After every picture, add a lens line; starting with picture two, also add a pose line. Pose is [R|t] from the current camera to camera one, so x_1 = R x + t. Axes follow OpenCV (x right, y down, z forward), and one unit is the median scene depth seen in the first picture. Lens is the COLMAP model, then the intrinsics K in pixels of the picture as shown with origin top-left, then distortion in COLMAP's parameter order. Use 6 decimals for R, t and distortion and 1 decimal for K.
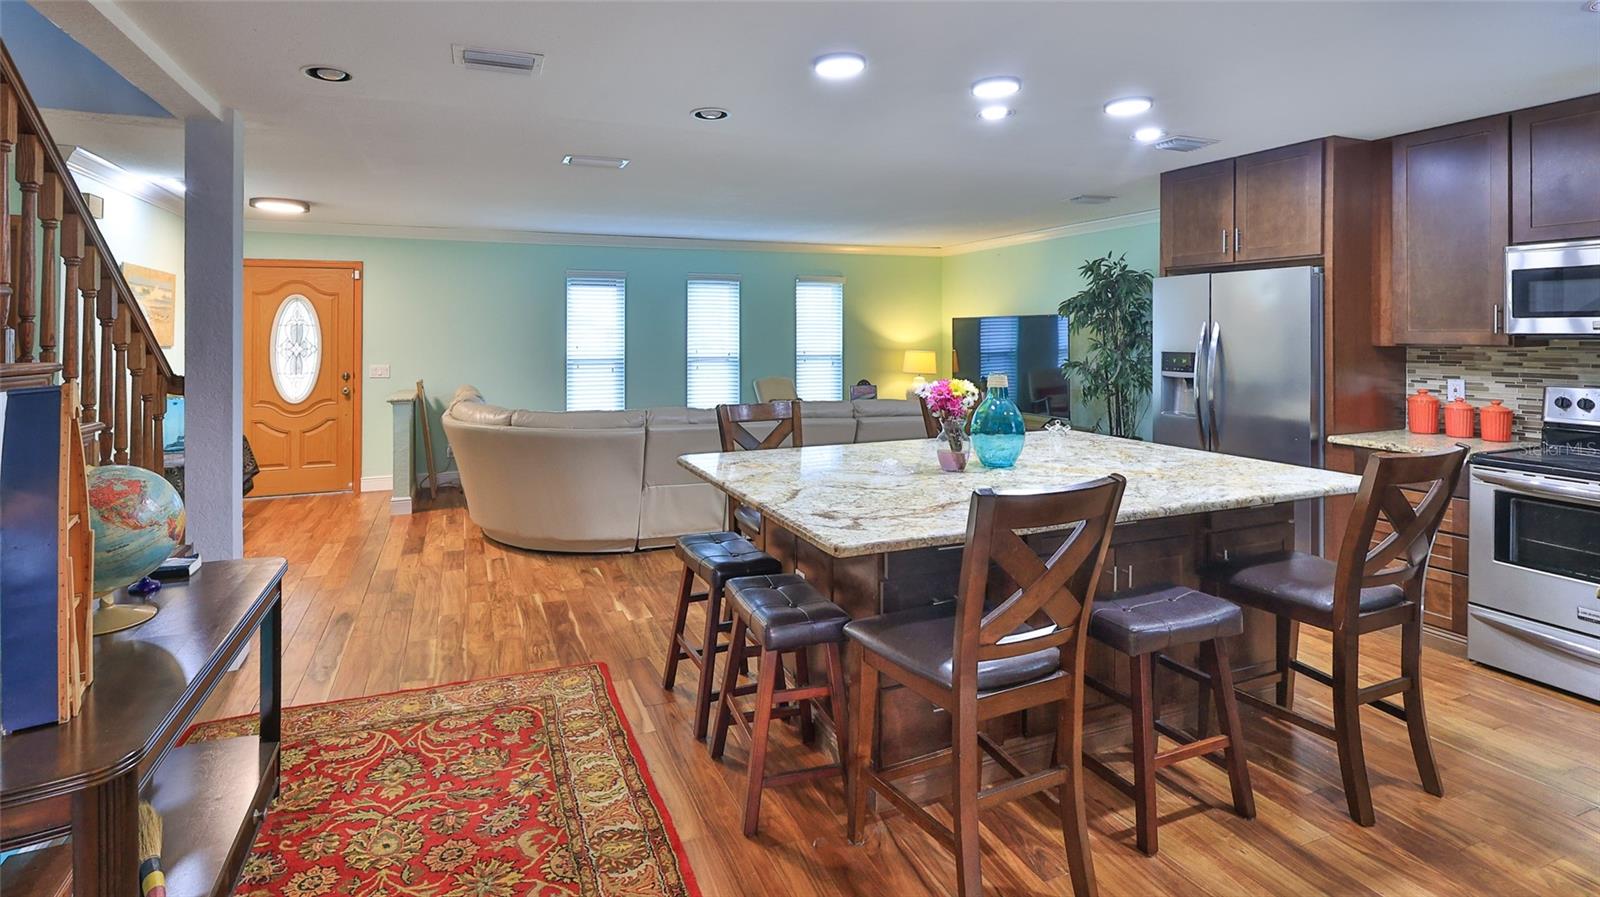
lens RADIAL K [[766.1, 0, 798.8], [0, 766.1, 439.5], [0, 0, 1]] dist [-0.001410, -0.000039]
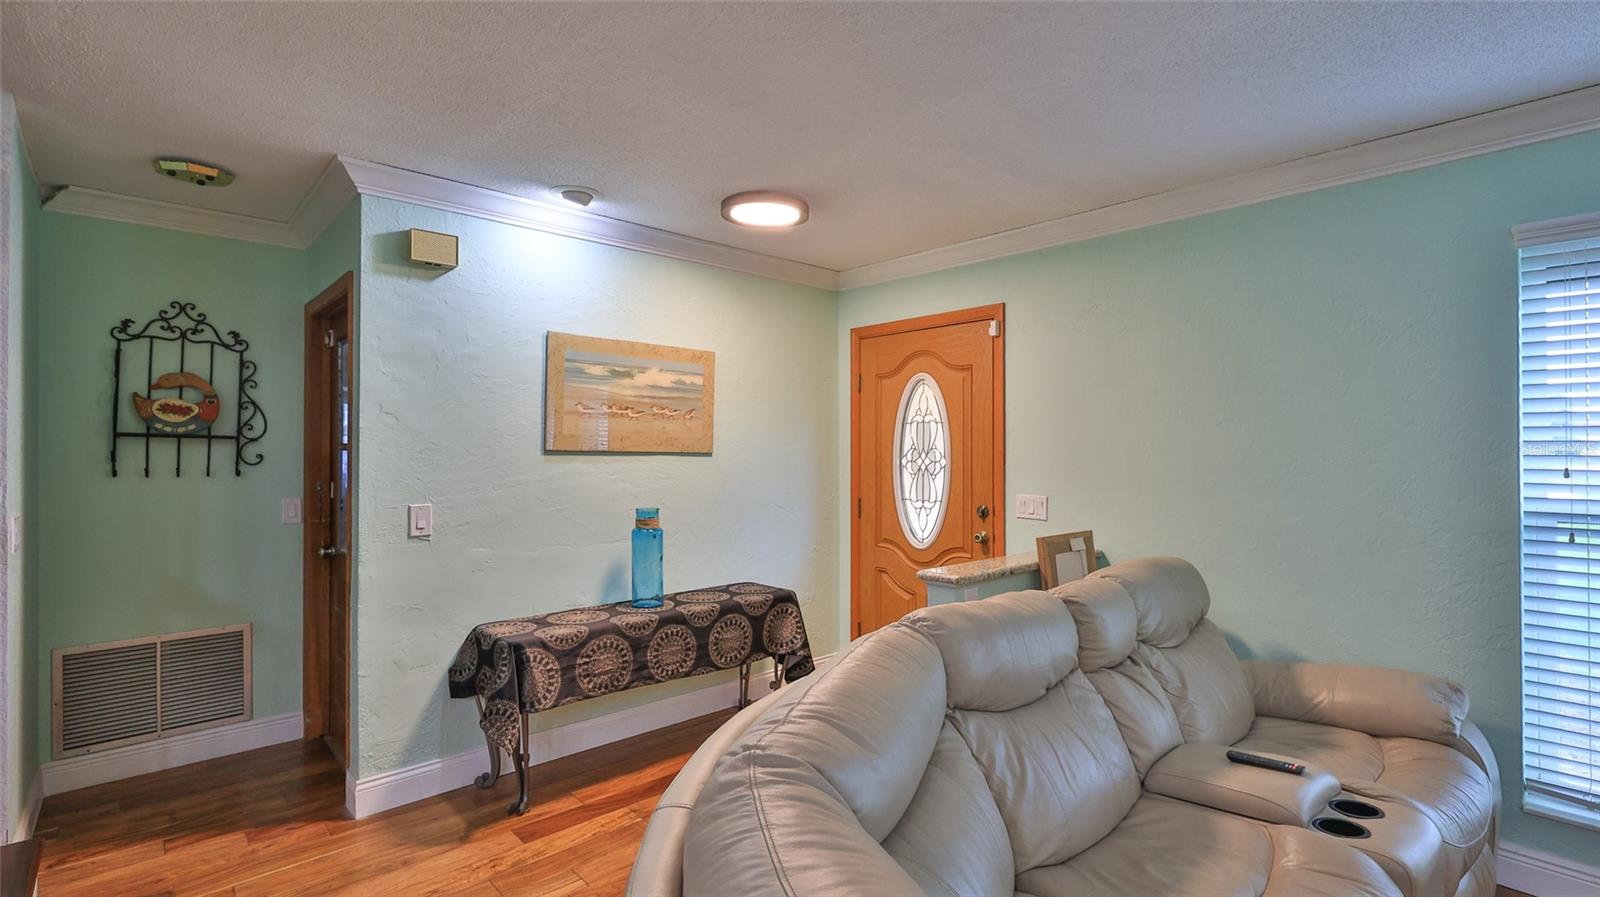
lens RADIAL K [[766.1, 0, 799.9], [0, 766.1, 441.8], [0, 0, 1]] dist [-0.001410, -0.000039]
pose [[0.345070, -0.003091, -0.938572, -0.112610], [-0.131263, 0.990008, -0.051520, -0.089054], [0.929353, 0.140978, 0.341216, 0.695330]]
